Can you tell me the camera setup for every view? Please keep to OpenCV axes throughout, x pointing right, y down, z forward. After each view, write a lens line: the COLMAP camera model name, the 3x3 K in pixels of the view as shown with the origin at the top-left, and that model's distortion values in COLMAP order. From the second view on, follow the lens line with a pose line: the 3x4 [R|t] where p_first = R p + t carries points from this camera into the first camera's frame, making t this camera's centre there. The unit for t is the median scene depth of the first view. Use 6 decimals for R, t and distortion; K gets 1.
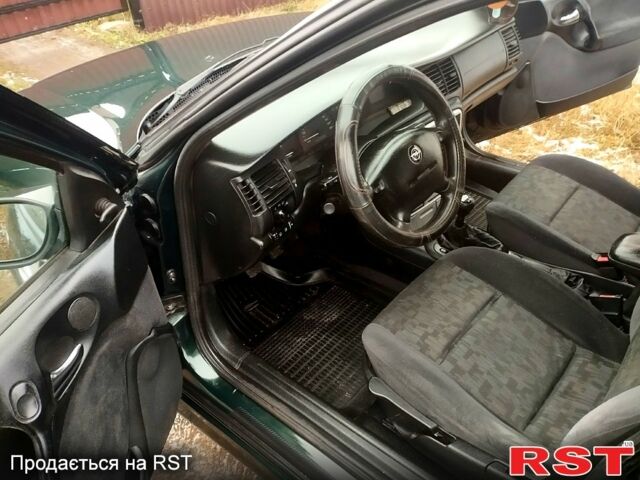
lens RADIAL K [[530.3, 0, 304.7], [0, 530.3, 241.0], [0, 0, 1]] dist [0.094666, -0.119131]
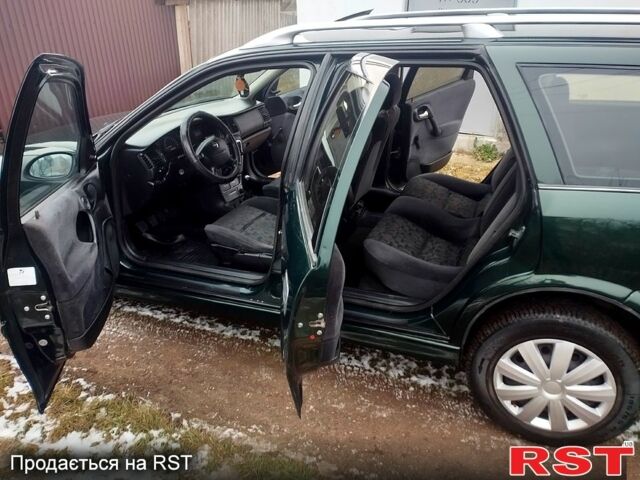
lens RADIAL K [[530.3, 0, 304.7], [0, 530.3, 241.0], [0, 0, 1]] dist [0.094666, -0.119131]
pose [[0.951104, -0.109899, 0.288659, -0.145546], [0.169745, 0.966756, -0.191229, 0.756835], [-0.258047, 0.230877, 0.938141, -1.207228]]
